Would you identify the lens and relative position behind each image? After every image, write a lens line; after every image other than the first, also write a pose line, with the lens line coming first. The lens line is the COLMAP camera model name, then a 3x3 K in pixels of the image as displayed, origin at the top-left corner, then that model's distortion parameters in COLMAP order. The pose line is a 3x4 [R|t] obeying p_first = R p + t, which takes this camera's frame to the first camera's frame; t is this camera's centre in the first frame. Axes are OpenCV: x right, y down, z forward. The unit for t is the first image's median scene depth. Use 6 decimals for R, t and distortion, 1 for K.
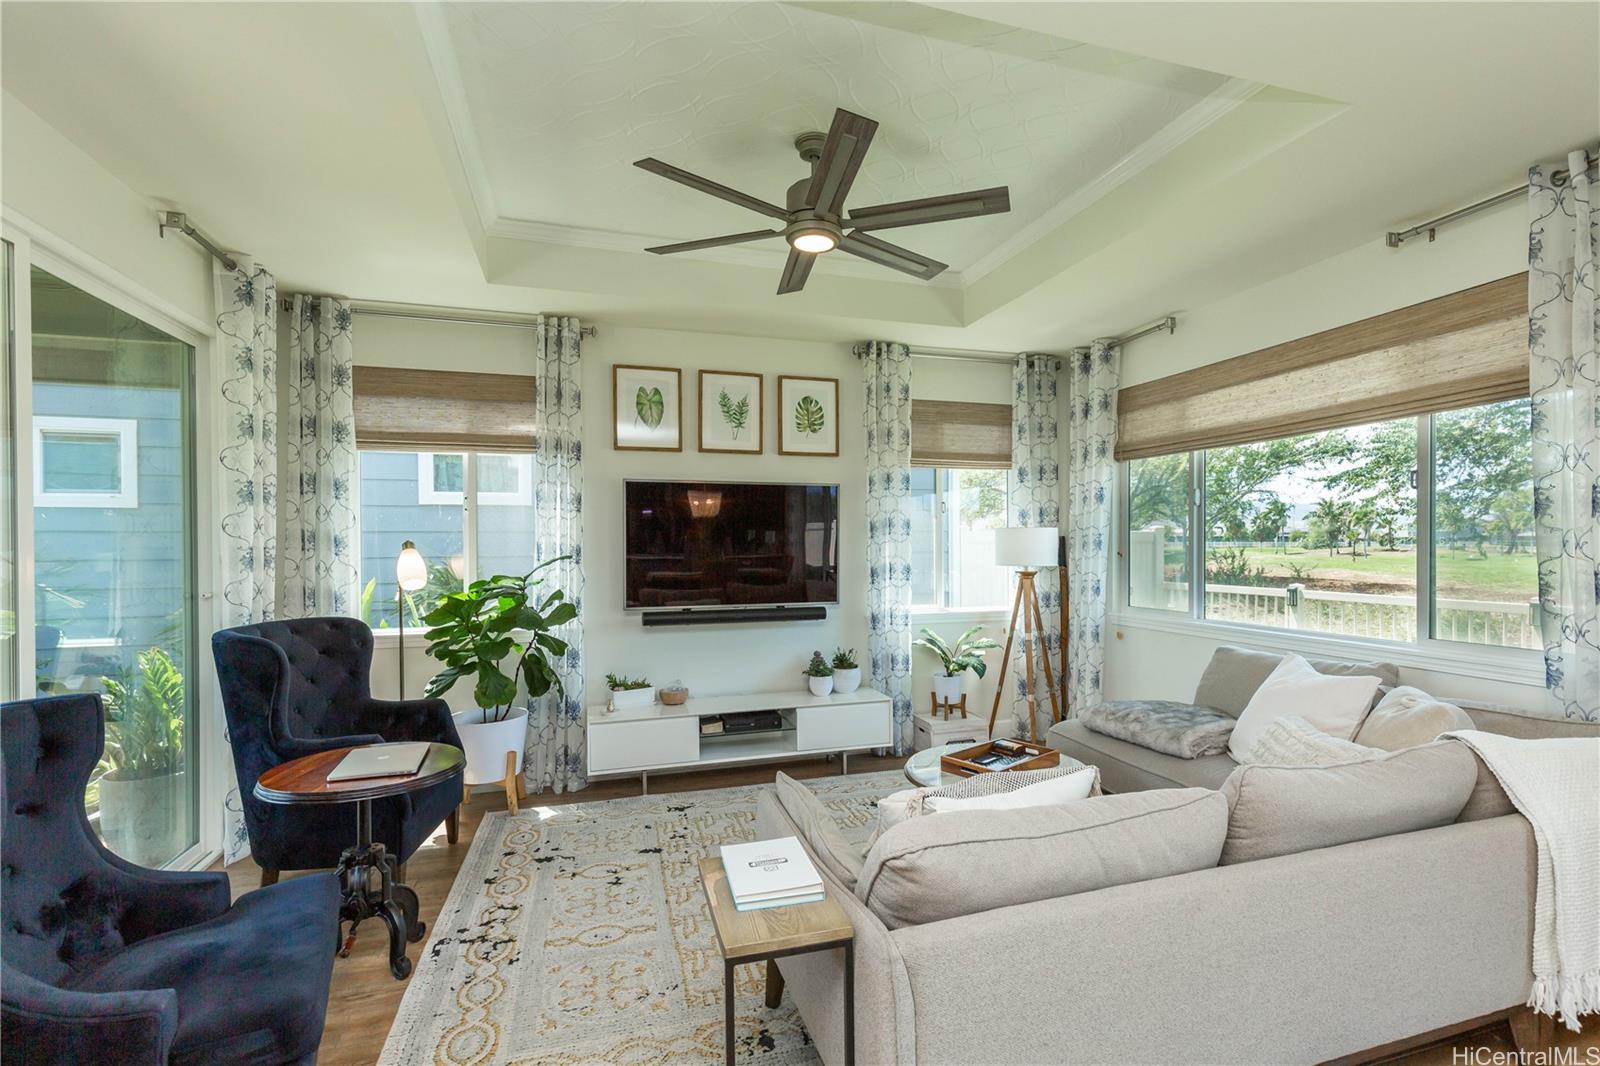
lens RADIAL K [[734.3, 0, 804.5], [0, 734.3, 545.9], [0, 0, 1]] dist [-0.000406, -0.000278]
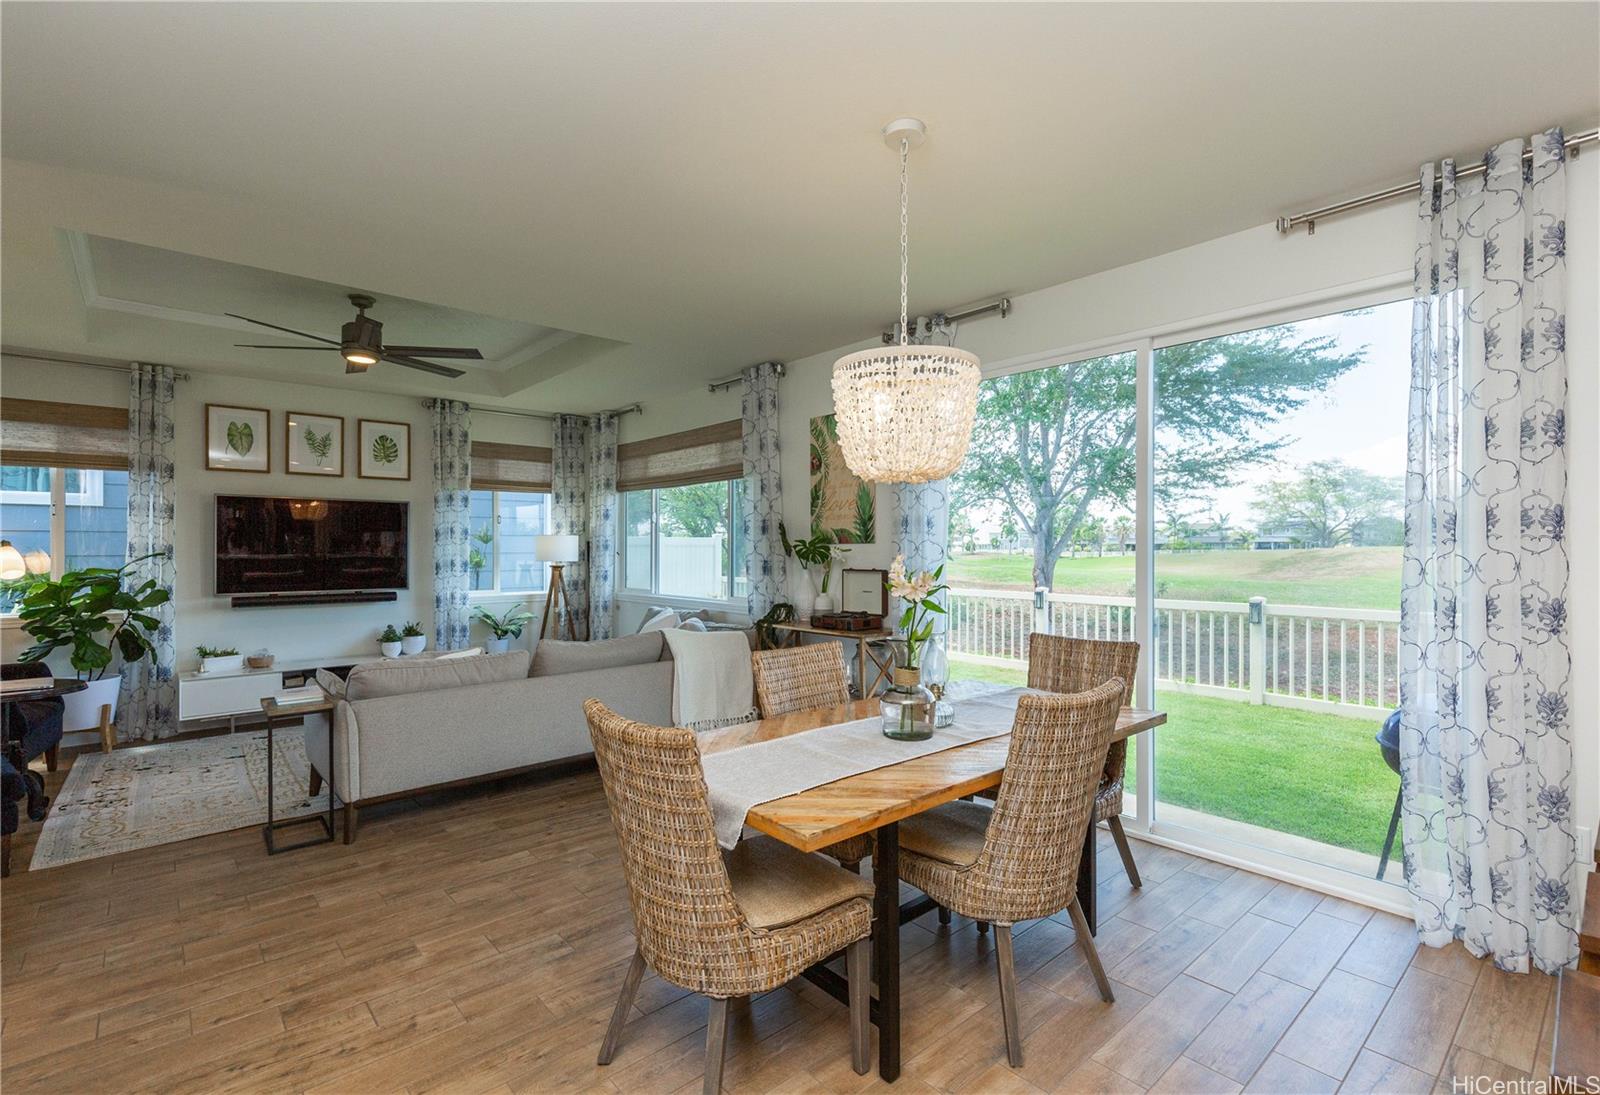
lens RADIAL K [[739.8, 0, 798.5], [0, 739.8, 546.3], [0, 0, 1]] dist [-0.005817, 0.000077]
pose [[0.908314, 0.006351, 0.418240, 0.142150], [-0.004365, 0.999974, -0.005704, 0.003906], [-0.418265, 0.003356, 0.908319, -0.595864]]
